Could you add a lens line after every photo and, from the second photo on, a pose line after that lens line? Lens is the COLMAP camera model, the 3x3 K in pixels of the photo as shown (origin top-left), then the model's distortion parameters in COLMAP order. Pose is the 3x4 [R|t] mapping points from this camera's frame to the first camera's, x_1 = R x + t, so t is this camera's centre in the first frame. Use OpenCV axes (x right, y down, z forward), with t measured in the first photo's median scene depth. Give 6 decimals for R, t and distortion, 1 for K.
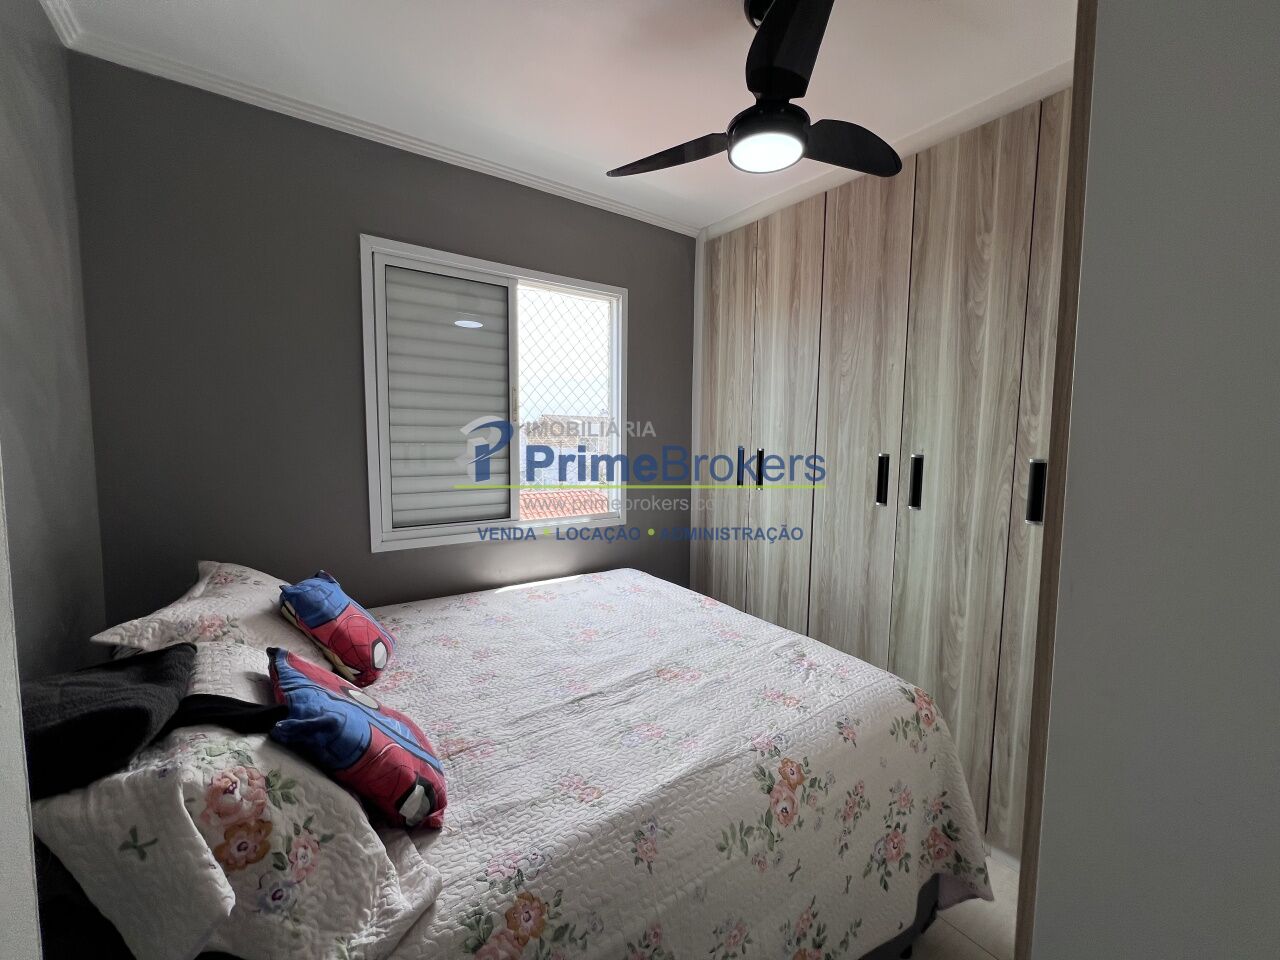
lens RADIAL K [[511.3, 0, 634.1], [0, 511.3, 478.0], [0, 0, 1]] dist [-0.001445, 0.000289]
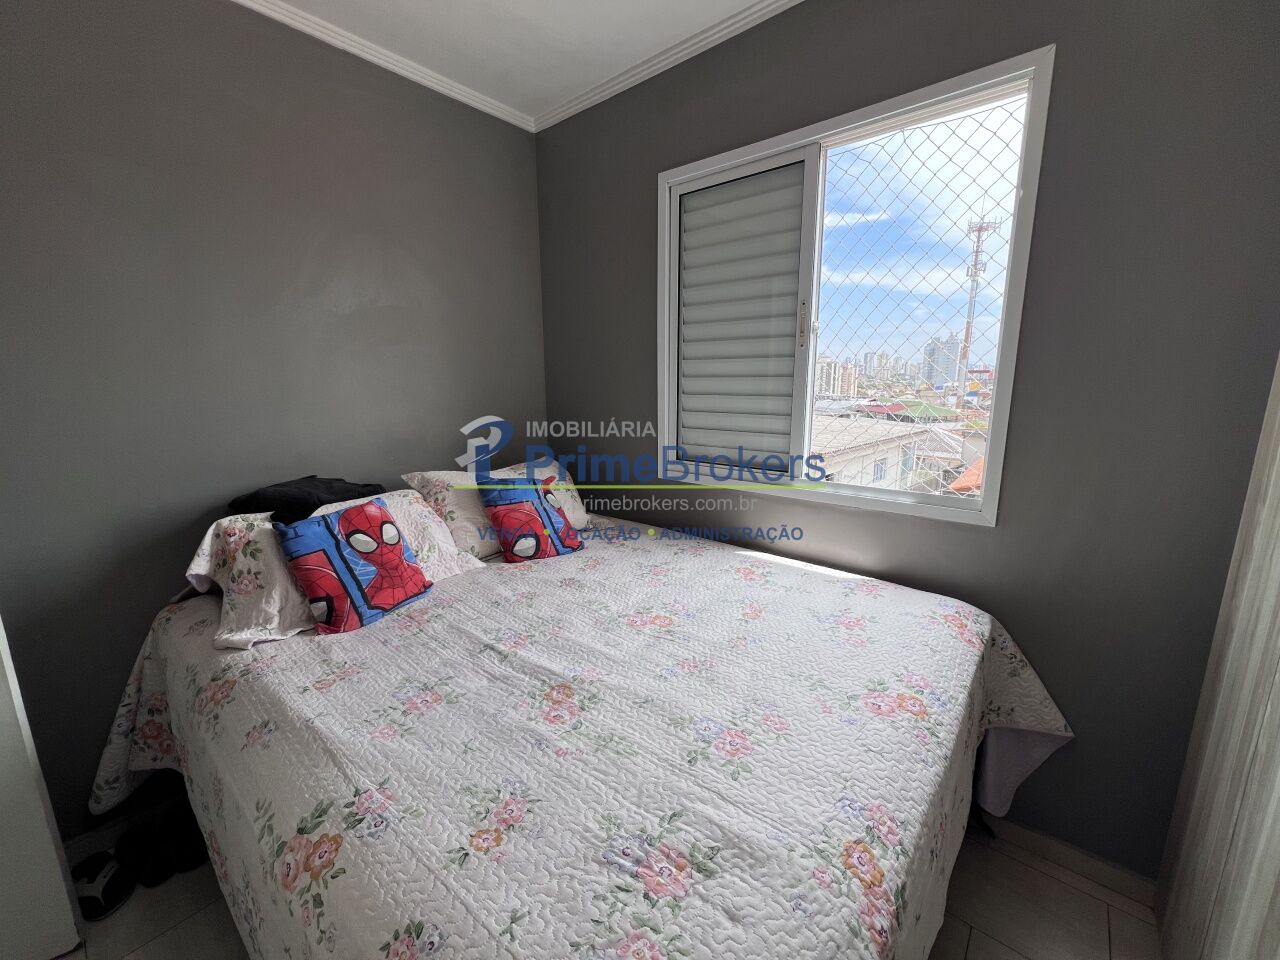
lens RADIAL K [[511.3, 0, 634.1], [0, 511.3, 478.0], [0, 0, 1]] dist [-0.001445, 0.000289]
pose [[0.255744, 0.177397, -0.950329, 0.698105], [-0.067662, 0.983894, 0.165454, -0.044248], [0.964374, 0.021988, 0.263628, 0.866125]]
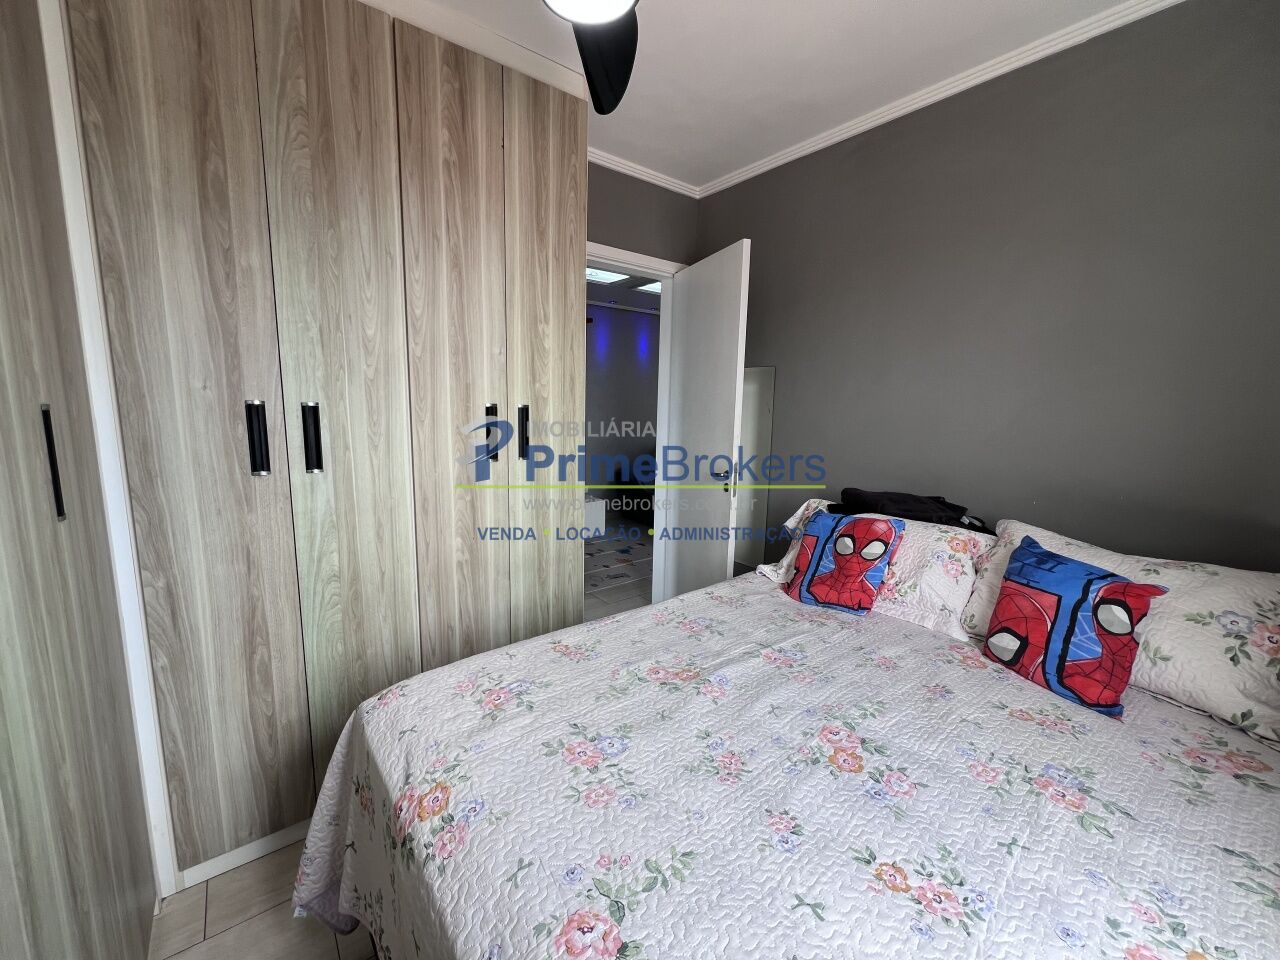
lens RADIAL K [[511.3, 0, 634.1], [0, 511.3, 478.0], [0, 0, 1]] dist [-0.001445, 0.000289]
pose [[-0.997942, -0.021498, -0.060413, 0.199255], [-0.034847, 0.972684, 0.229502, -0.114586], [0.053829, 0.231135, -0.971431, 1.662668]]
